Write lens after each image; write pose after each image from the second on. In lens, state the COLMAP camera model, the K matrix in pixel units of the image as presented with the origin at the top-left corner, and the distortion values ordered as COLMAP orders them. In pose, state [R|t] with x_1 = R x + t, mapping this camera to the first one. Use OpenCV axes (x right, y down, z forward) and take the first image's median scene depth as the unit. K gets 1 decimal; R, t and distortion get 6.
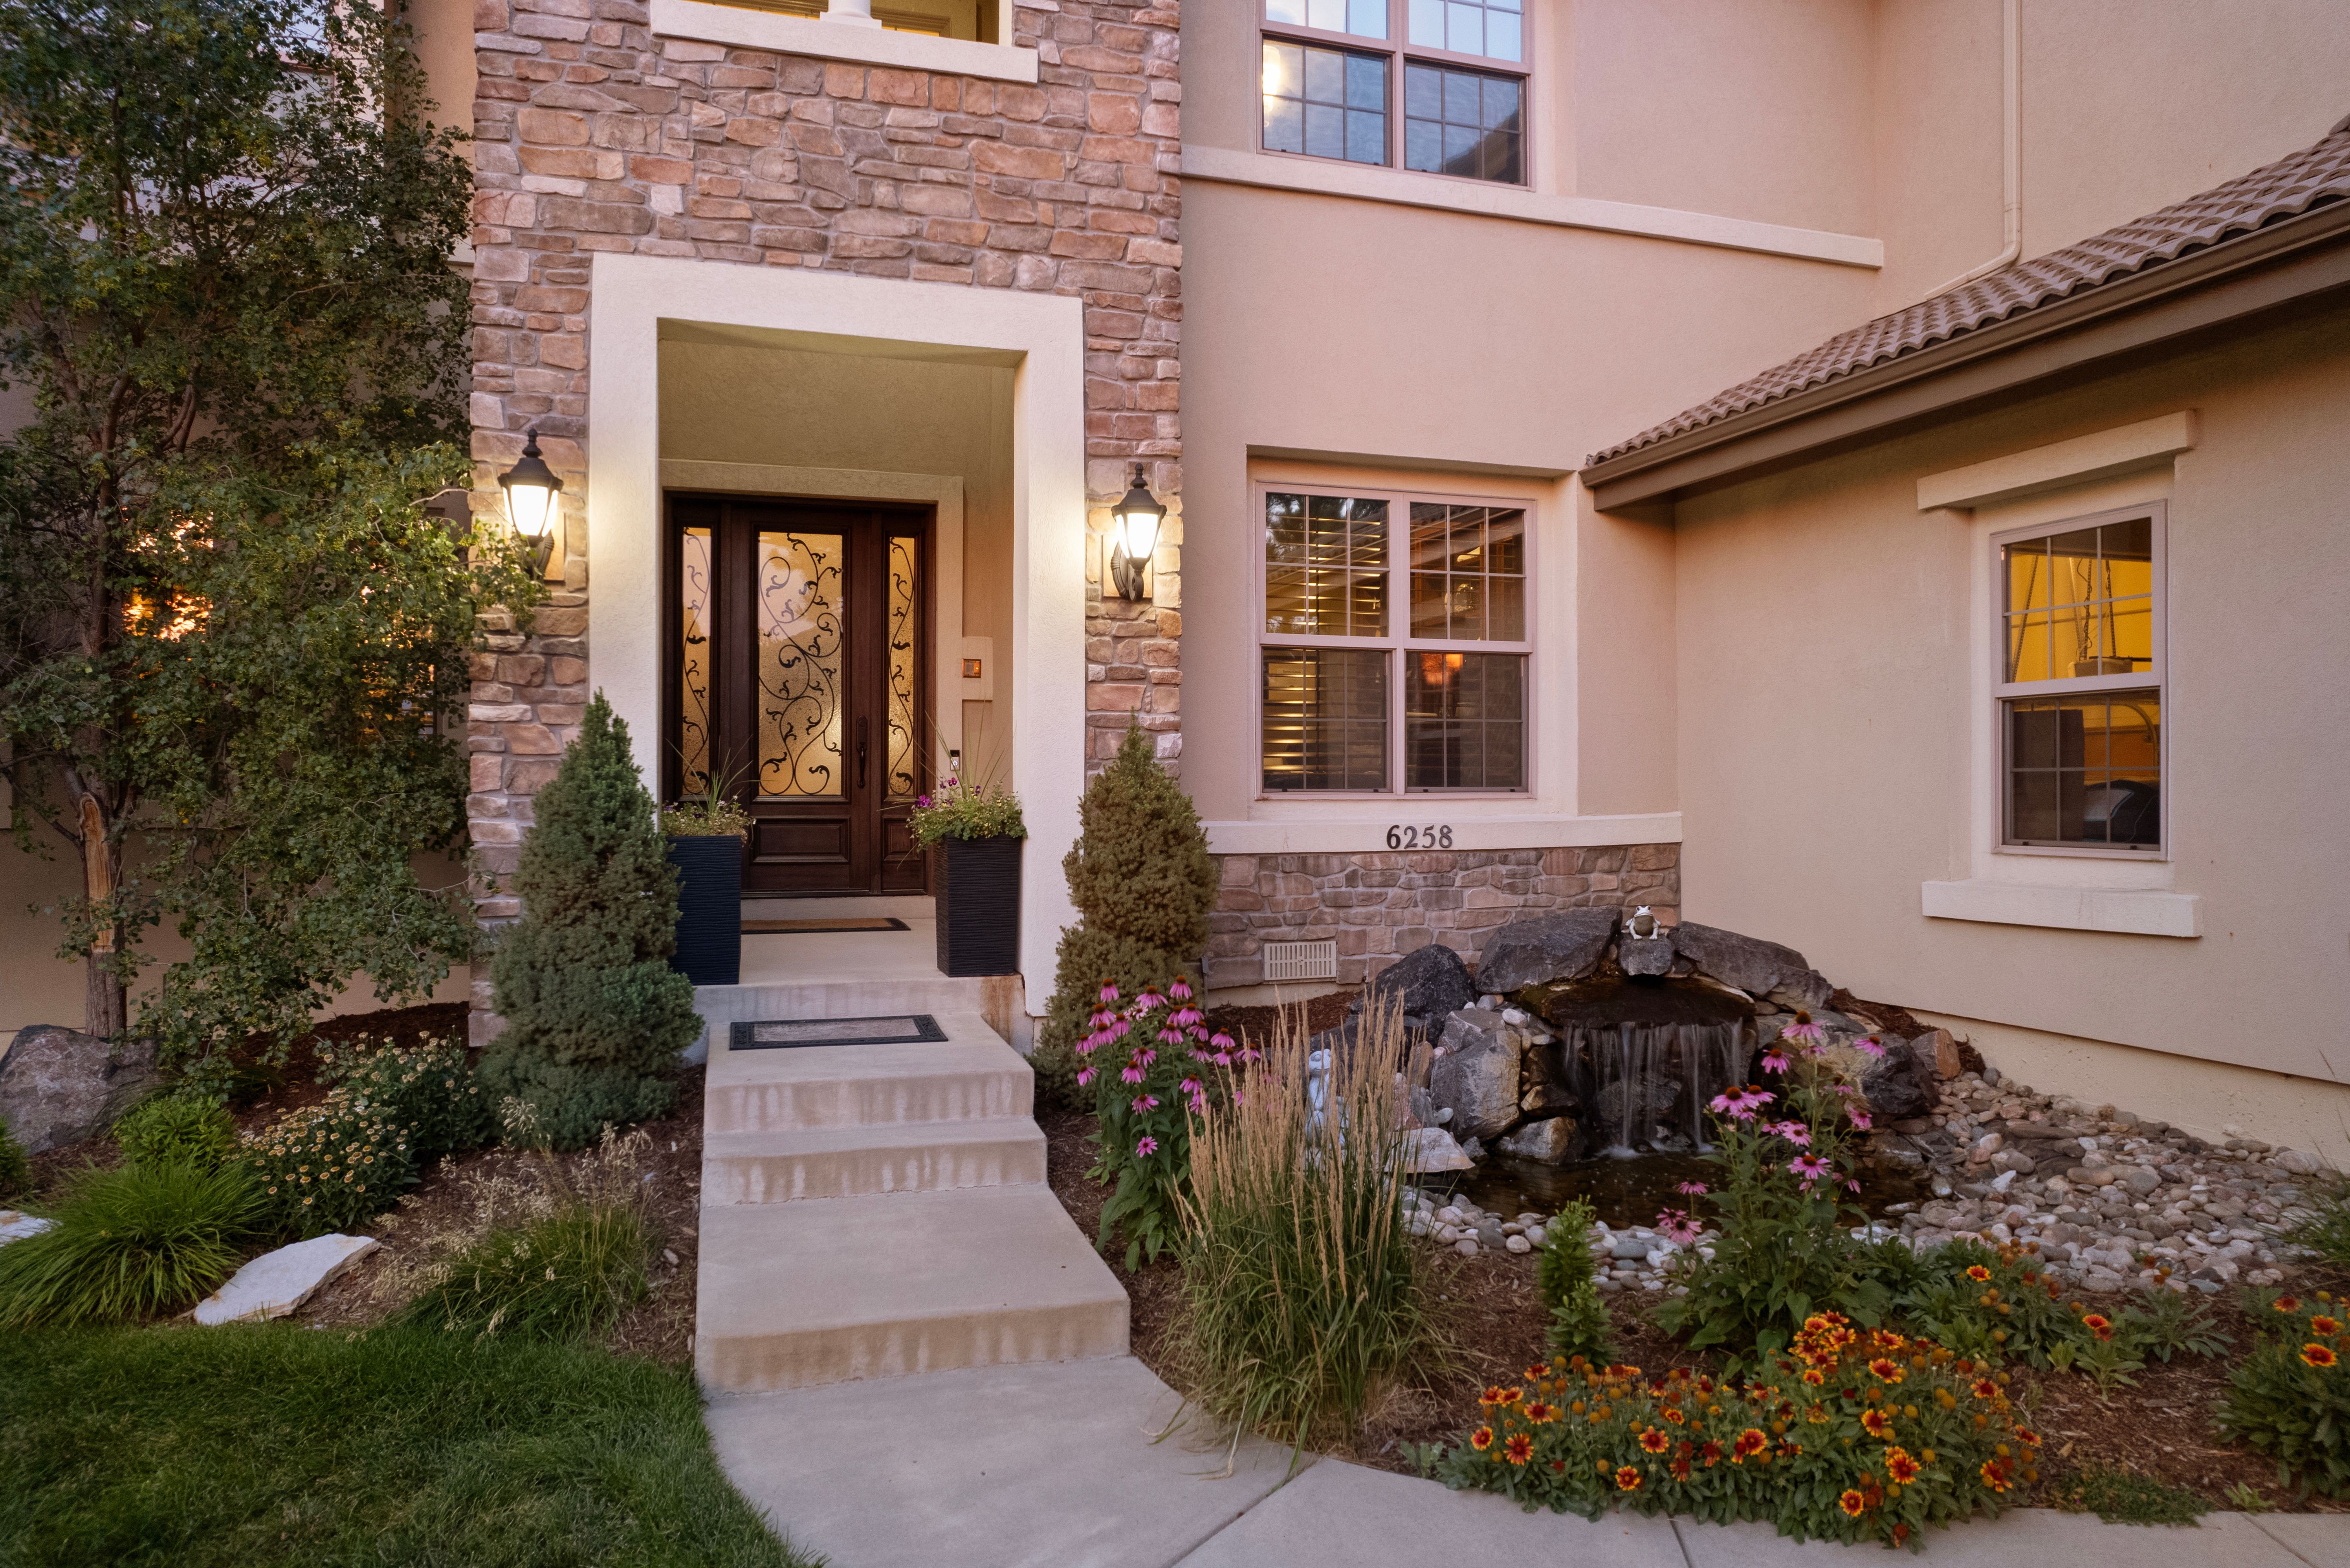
lens RADIAL K [[1531.8, 0, 1195.9], [0, 1531.8, 760.8], [0, 0, 1]] dist [-0.038032, 0.017243]
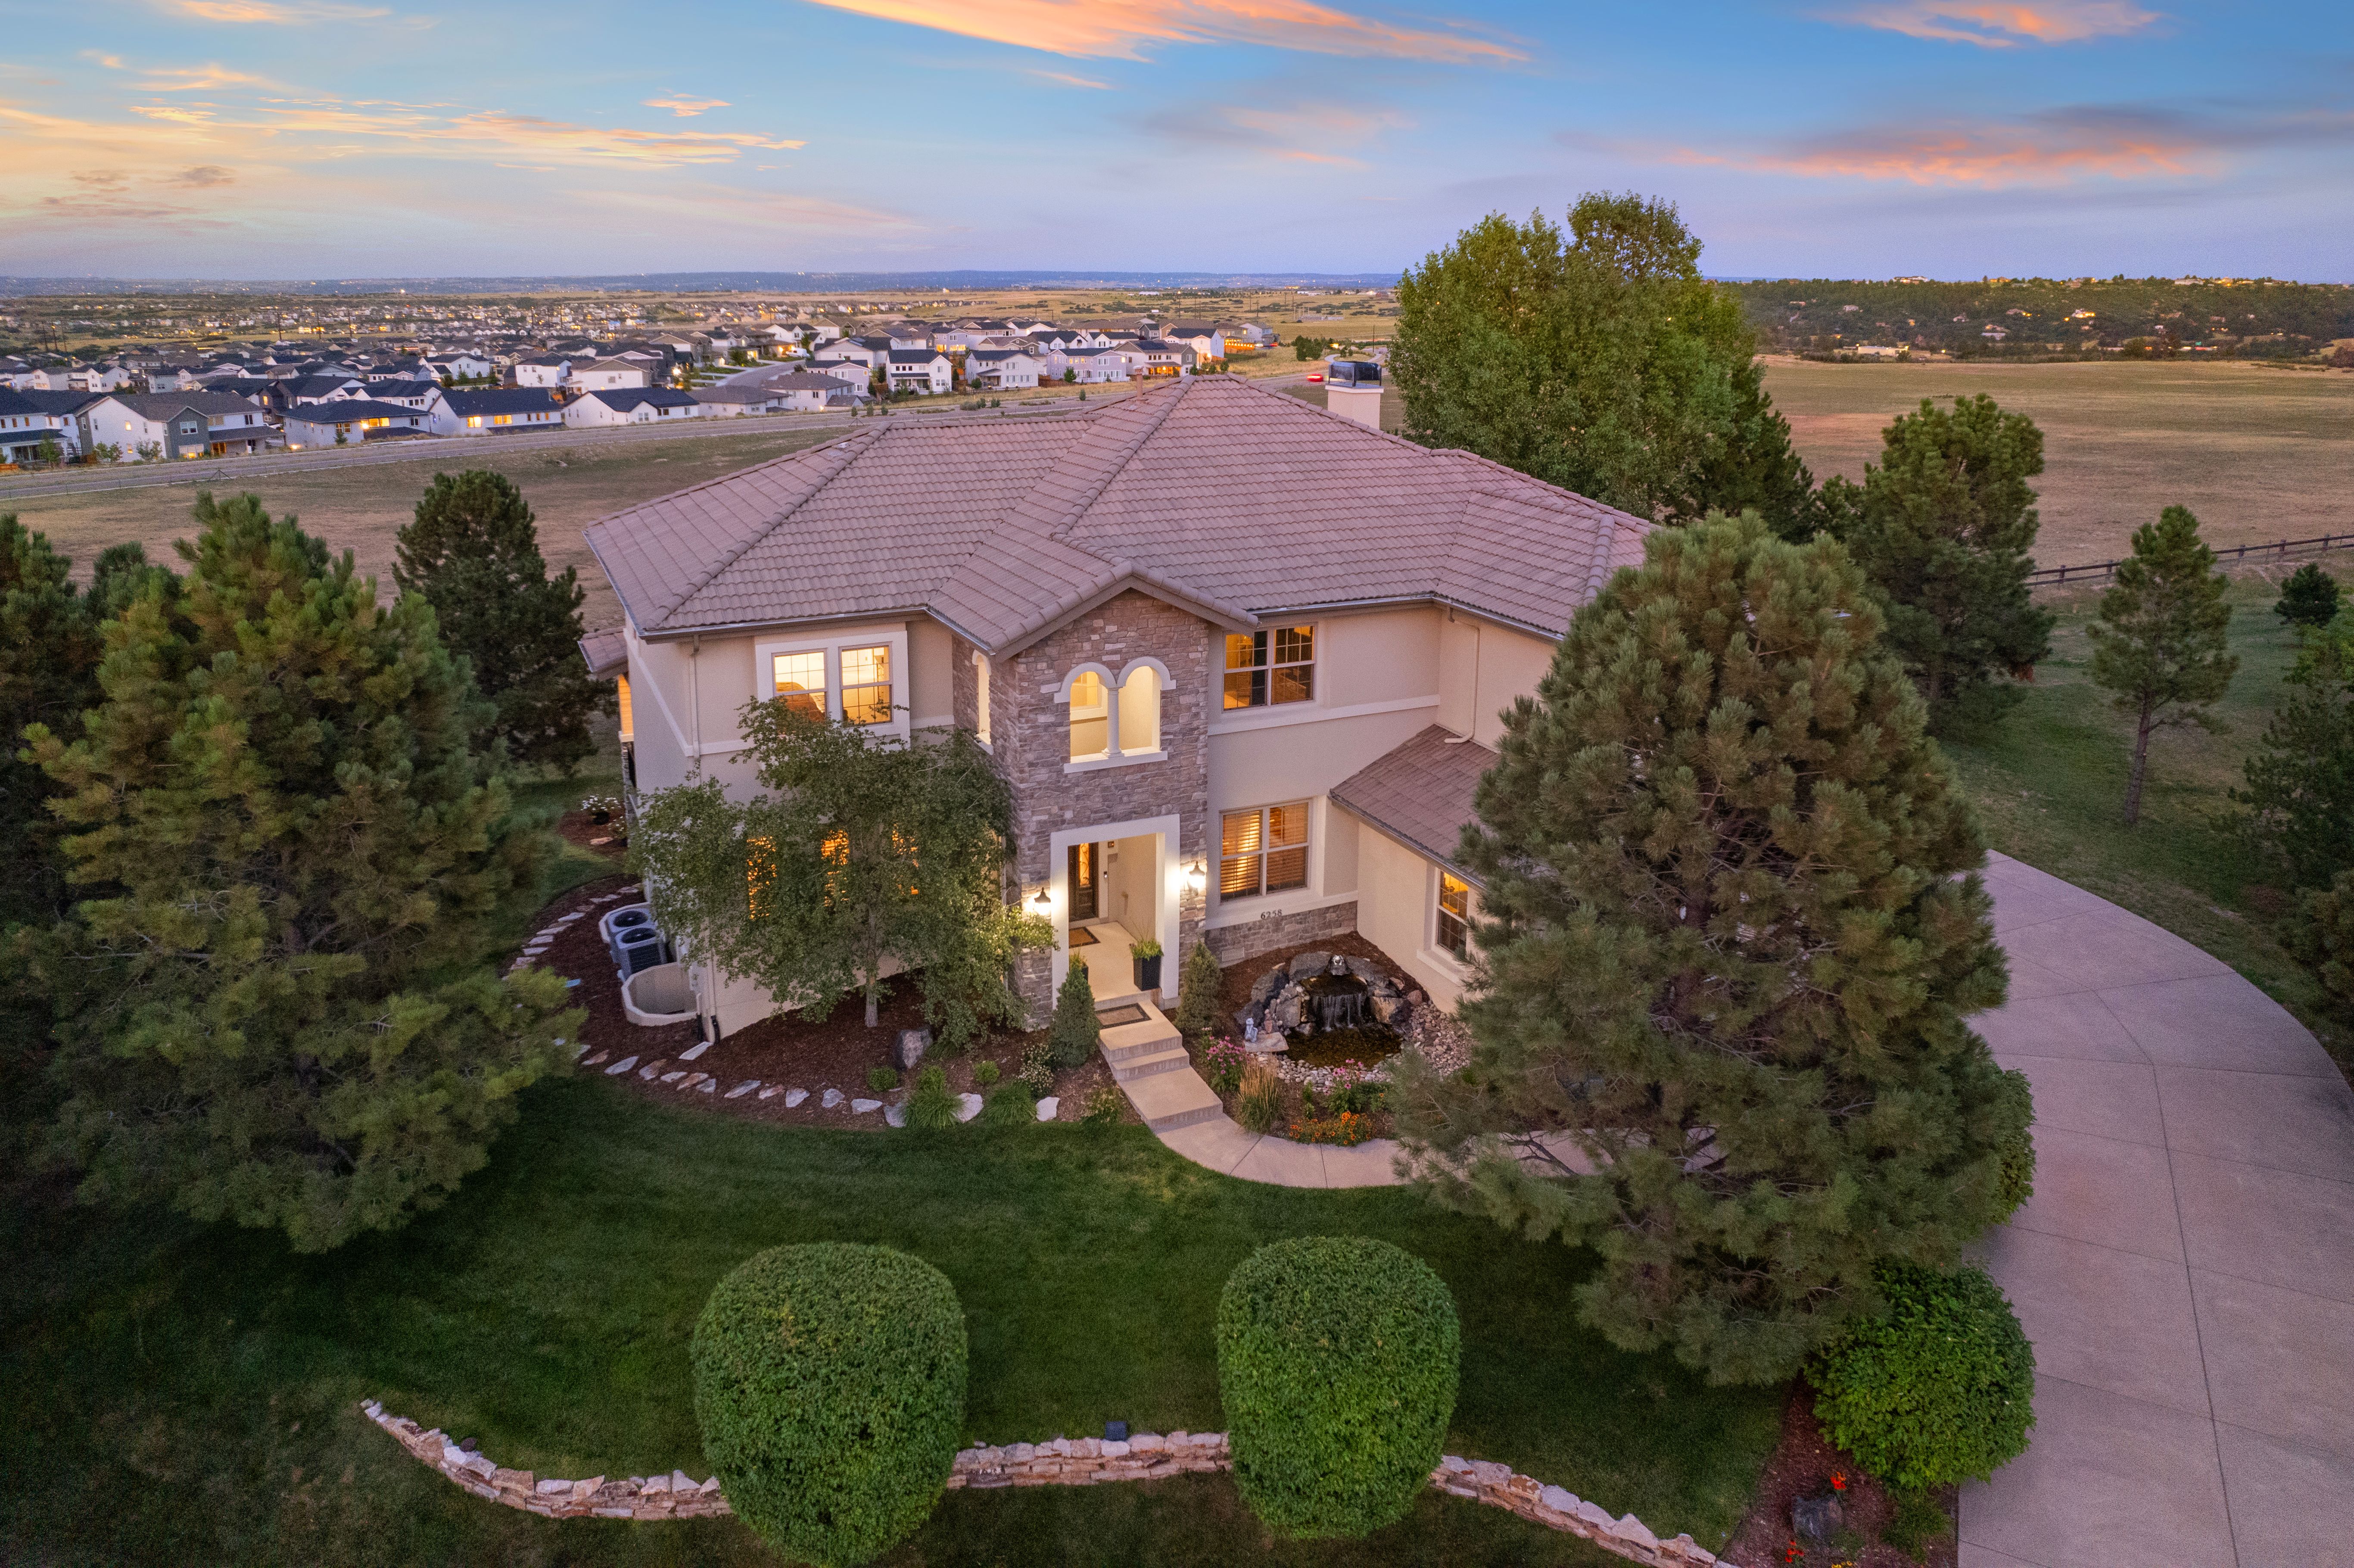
lens RADIAL K [[1534.3, 0, 1167.6], [0, 1534.3, 797.4], [0, 0, 1]] dist [-0.038032, 0.017243]
pose [[0.993635, -0.046759, 0.102484, -0.456444], [0.008839, 0.939337, 0.342881, -1.536302], [-0.112300, -0.339793, 0.933772, -2.213092]]
